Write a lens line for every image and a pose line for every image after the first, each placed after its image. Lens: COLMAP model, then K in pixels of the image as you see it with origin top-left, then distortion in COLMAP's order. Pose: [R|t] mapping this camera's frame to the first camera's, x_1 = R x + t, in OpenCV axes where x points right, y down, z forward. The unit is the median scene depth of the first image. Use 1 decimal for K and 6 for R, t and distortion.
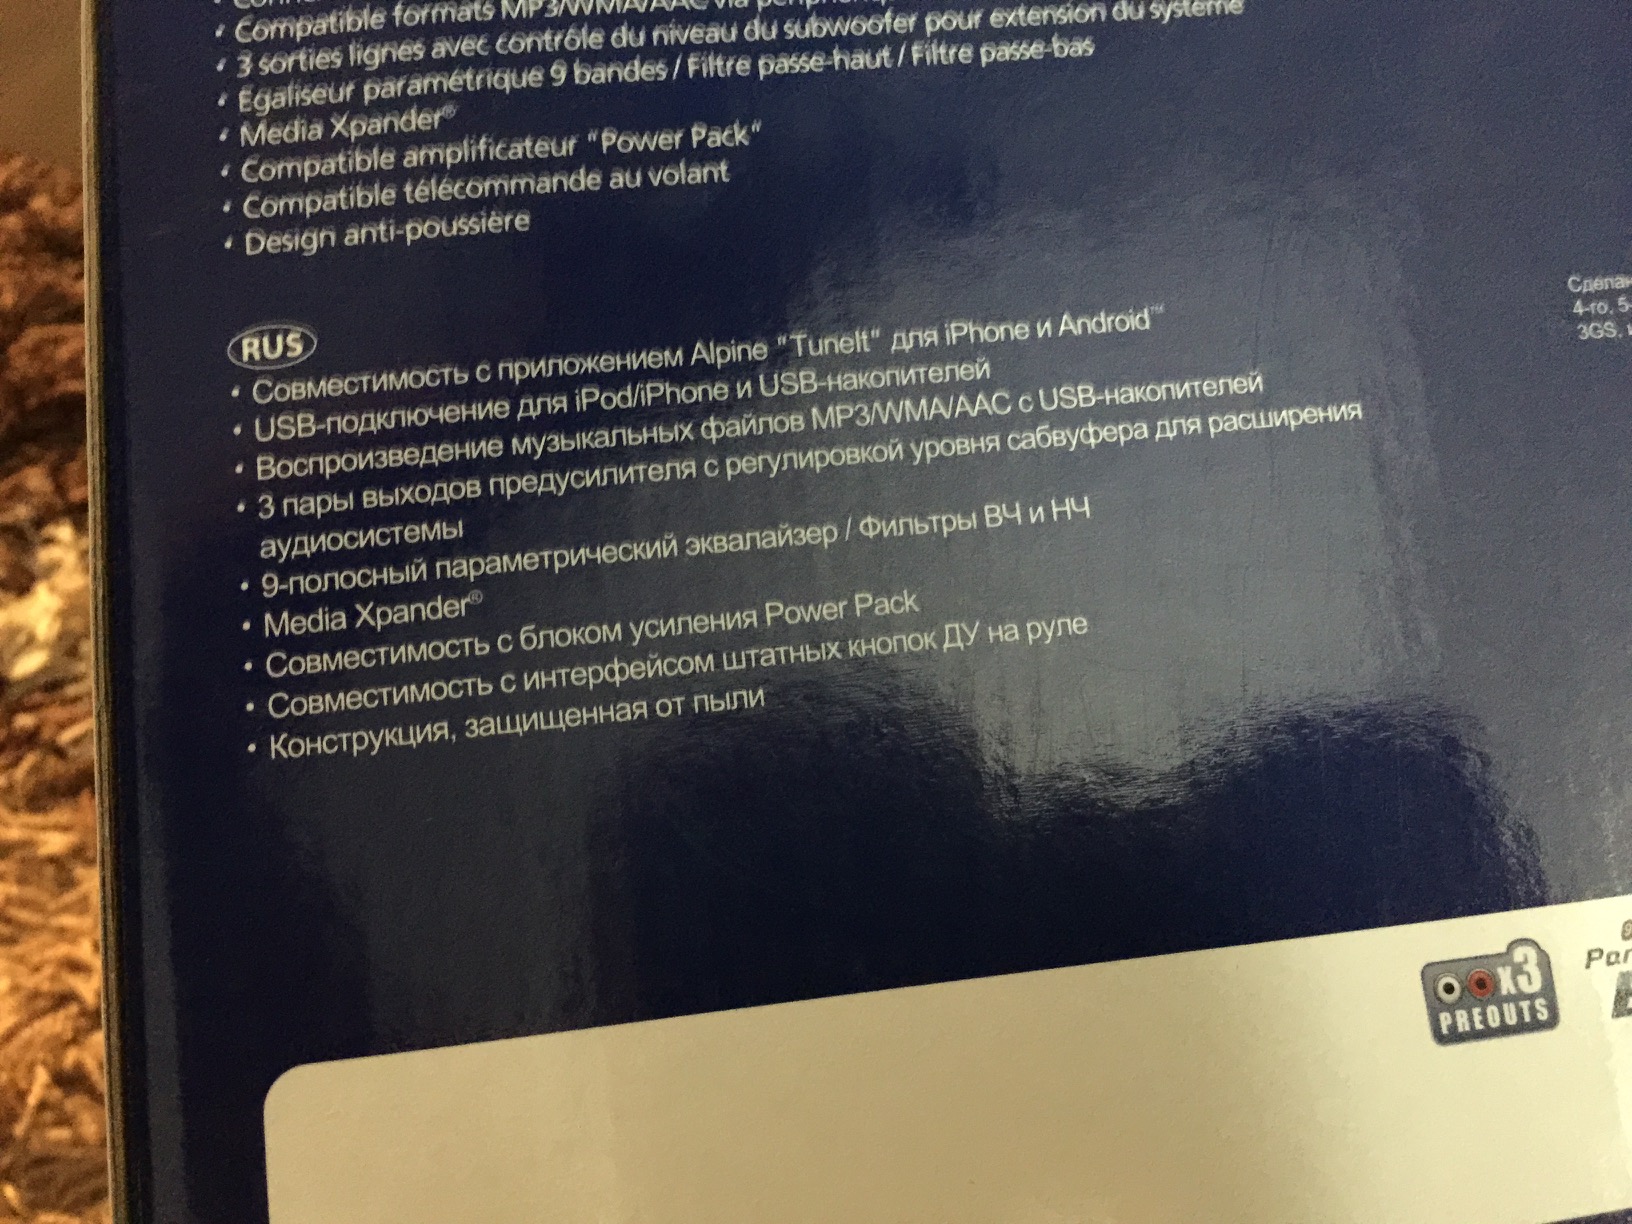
lens RADIAL K [[1428.4, 0, 813.3], [0, 1428.4, 609.1], [0, 0, 1]] dist [0.061215, -0.098673]
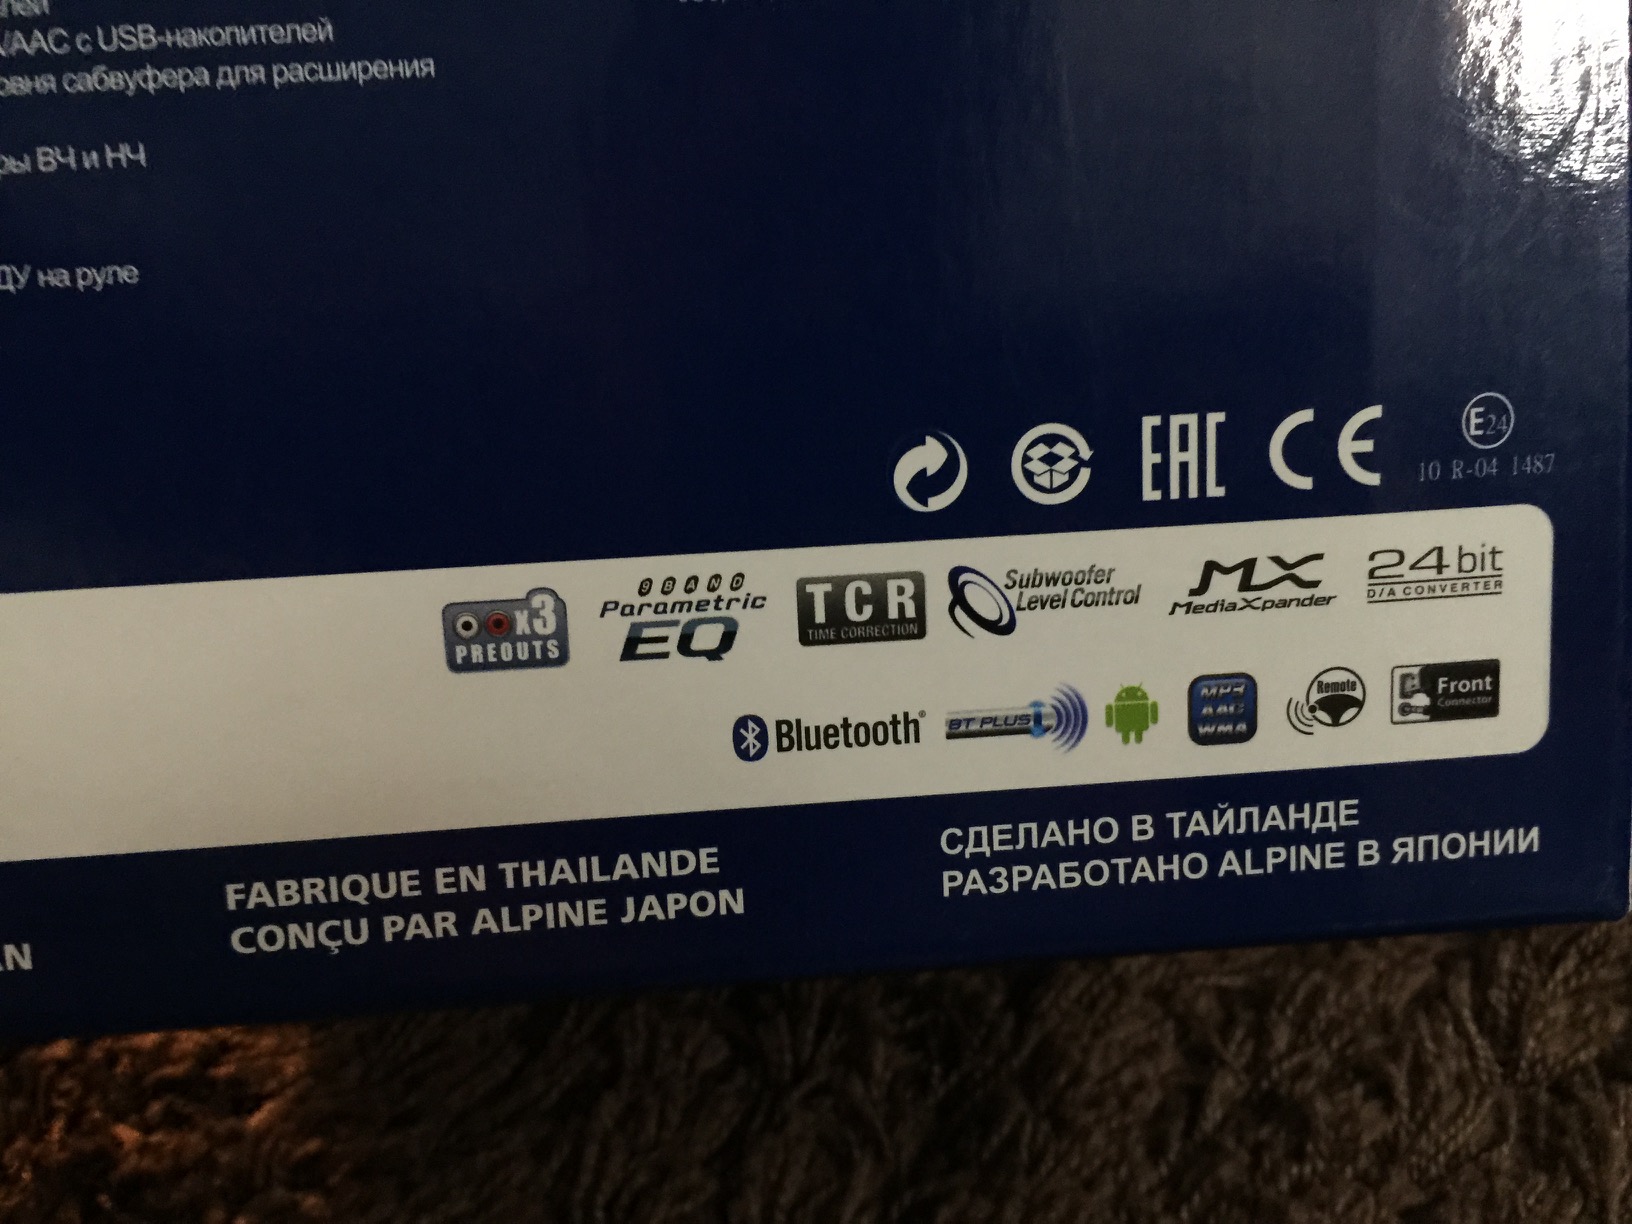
lens RADIAL K [[1428.4, 0, 820.1], [0, 1428.4, 608.5], [0, 0, 1]] dist [0.061215, -0.098673]
pose [[0.996406, 0.072355, -0.044033, 0.753924], [-0.055354, 0.949753, 0.308065, -0.109508], [0.064110, -0.304521, 0.950346, -0.045114]]
